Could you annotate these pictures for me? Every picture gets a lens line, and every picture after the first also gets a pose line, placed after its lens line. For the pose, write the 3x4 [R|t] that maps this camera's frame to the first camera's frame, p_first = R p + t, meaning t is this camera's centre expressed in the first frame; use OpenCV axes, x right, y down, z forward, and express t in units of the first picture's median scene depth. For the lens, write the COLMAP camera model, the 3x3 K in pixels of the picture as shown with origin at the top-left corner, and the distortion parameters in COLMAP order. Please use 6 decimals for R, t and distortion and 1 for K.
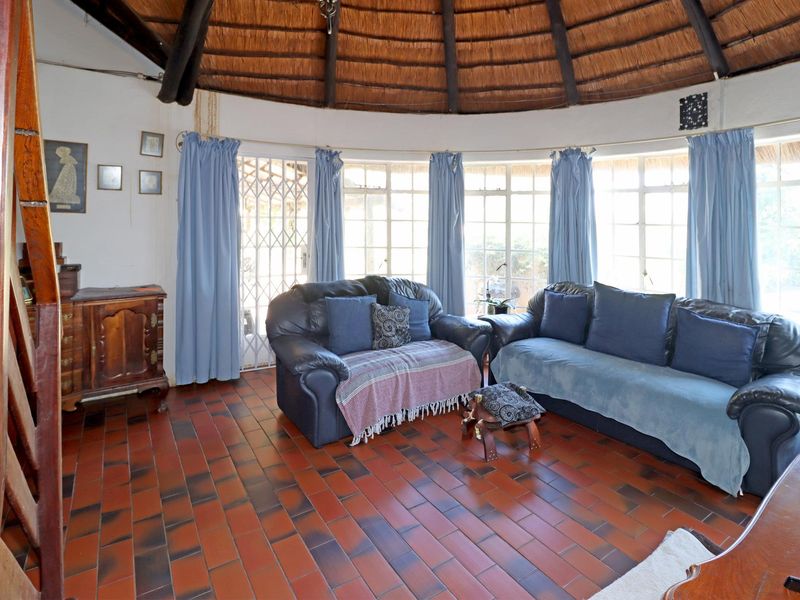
lens RADIAL K [[432.2, 0, 429.4], [0, 432.2, 203.8], [0, 0, 1]] dist [-0.013882, -0.004367]
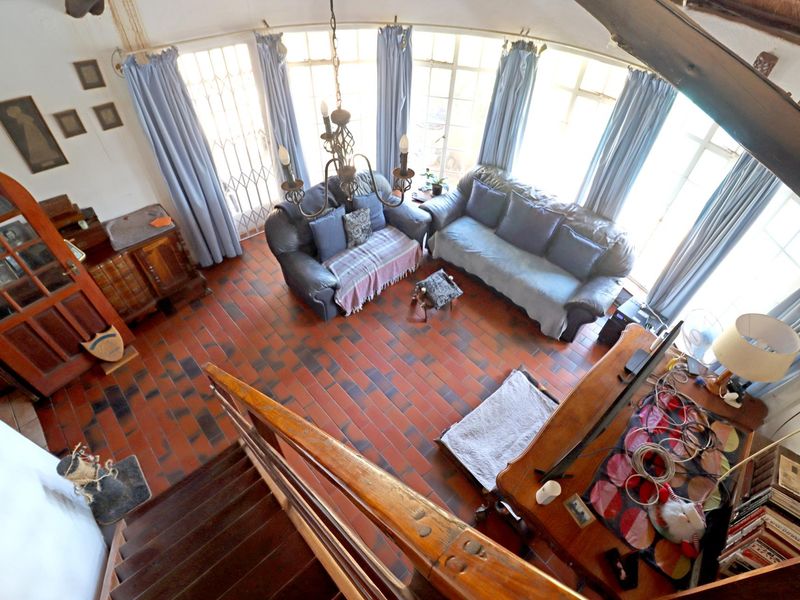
lens RADIAL K [[409.1, 0, 404.2], [0, 409.1, 290.8], [0, 0, 1]] dist [-0.010335, -0.003700]
pose [[0.991948, -0.056009, 0.113591, -0.093521], [-0.045439, 0.679793, 0.731995, -0.475174], [-0.118216, -0.731262, 0.671774, -0.010266]]
